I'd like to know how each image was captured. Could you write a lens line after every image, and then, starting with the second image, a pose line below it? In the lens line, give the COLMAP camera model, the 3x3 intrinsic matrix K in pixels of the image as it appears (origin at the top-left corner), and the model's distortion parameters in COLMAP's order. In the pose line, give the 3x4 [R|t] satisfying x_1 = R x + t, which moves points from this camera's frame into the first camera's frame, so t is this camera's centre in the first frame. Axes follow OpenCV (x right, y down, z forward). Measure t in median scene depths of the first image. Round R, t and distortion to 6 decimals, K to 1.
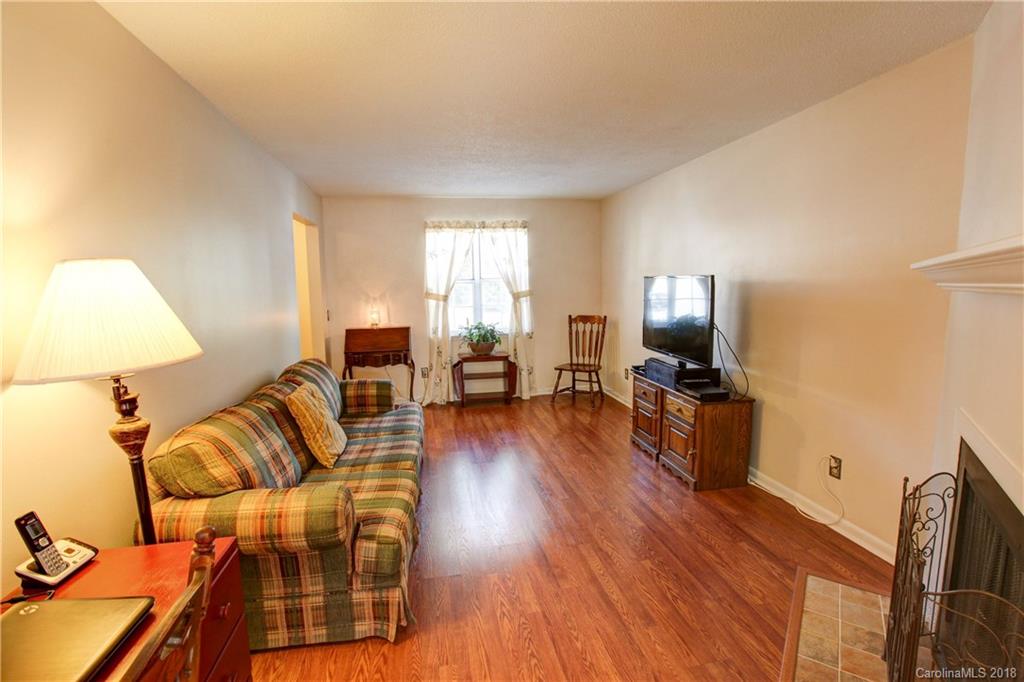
lens RADIAL K [[469.4, 0, 513.9], [0, 469.4, 341.0], [0, 0, 1]] dist [-0.050978, 0.019632]
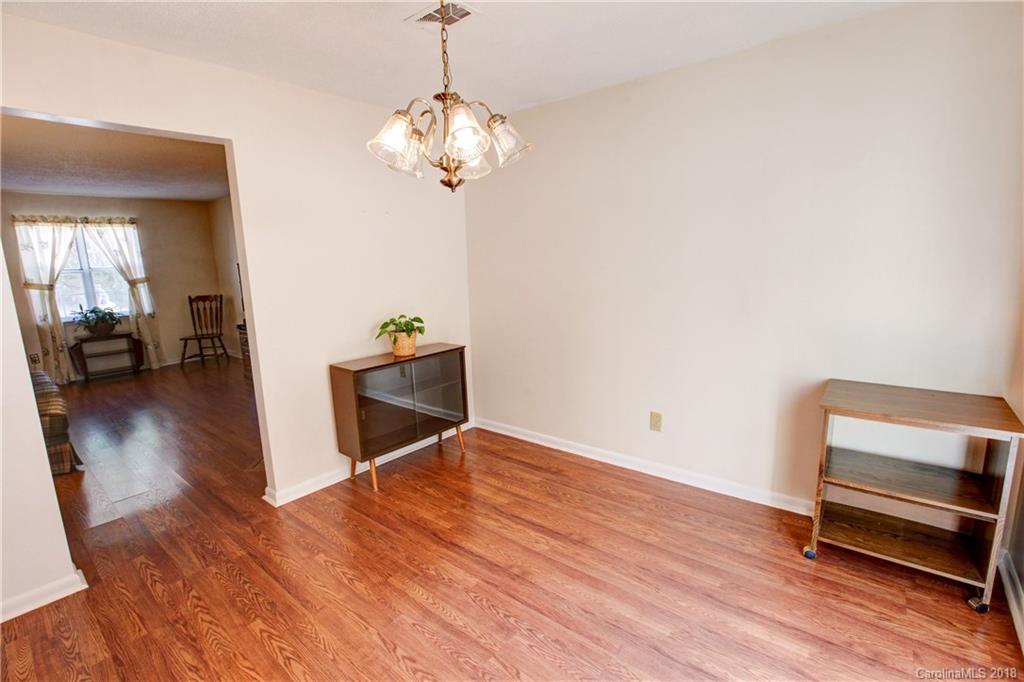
lens RADIAL K [[469.4, 0, 513.9], [0, 469.4, 341.0], [0, 0, 1]] dist [-0.050978, 0.019632]
pose [[0.768583, -0.120473, 0.628304, 0.002534], [0.097615, 0.992693, 0.070933, 0.062362], [-0.632259, 0.006814, 0.774727, -0.494076]]
